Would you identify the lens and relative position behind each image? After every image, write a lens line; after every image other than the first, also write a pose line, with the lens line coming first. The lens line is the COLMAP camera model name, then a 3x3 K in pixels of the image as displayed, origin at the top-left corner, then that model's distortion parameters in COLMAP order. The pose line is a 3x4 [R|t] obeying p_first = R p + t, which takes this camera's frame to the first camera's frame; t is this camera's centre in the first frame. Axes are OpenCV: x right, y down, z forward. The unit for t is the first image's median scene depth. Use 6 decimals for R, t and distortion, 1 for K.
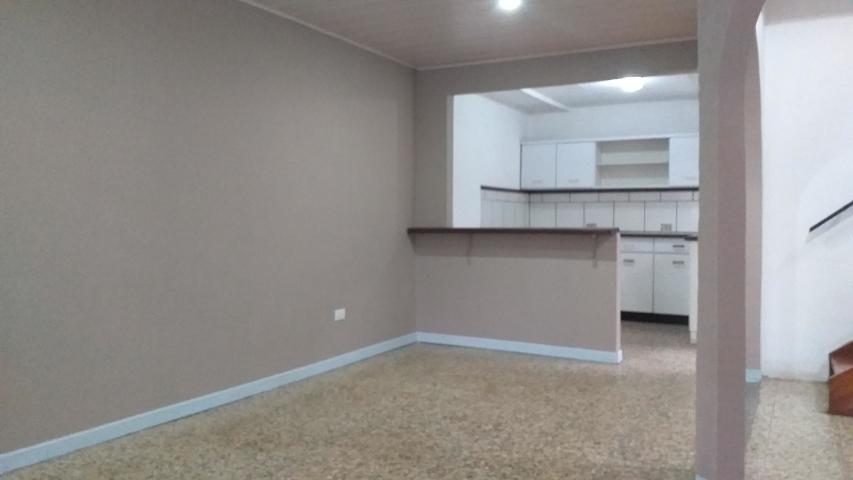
lens RADIAL K [[675.5, 0, 426.5], [0, 675.5, 240.0], [0, 0, 1]] dist [0.011475, -0.050550]
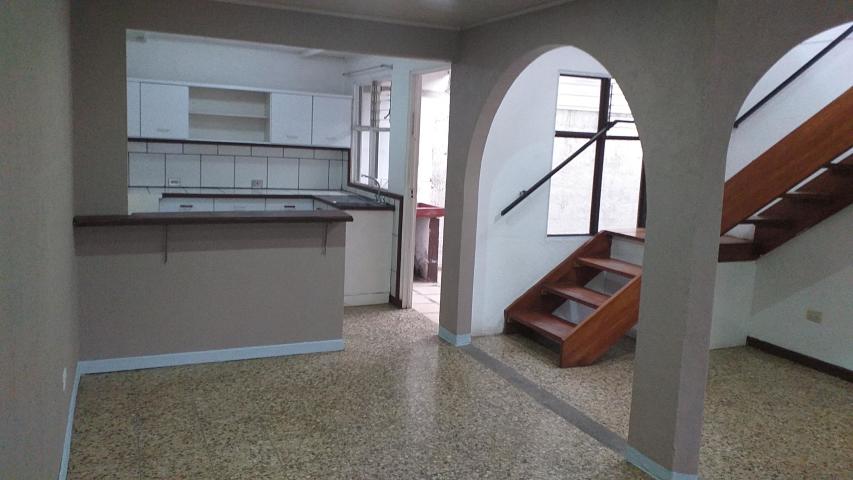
lens RADIAL K [[675.5, 0, 426.5], [0, 675.5, 240.0], [0, 0, 1]] dist [0.011475, -0.050550]
pose [[0.596680, -0.089771, 0.797442, -0.287880], [-0.025198, 0.991137, 0.130431, -0.073990], [-0.802083, -0.097919, 0.589130, 0.242567]]
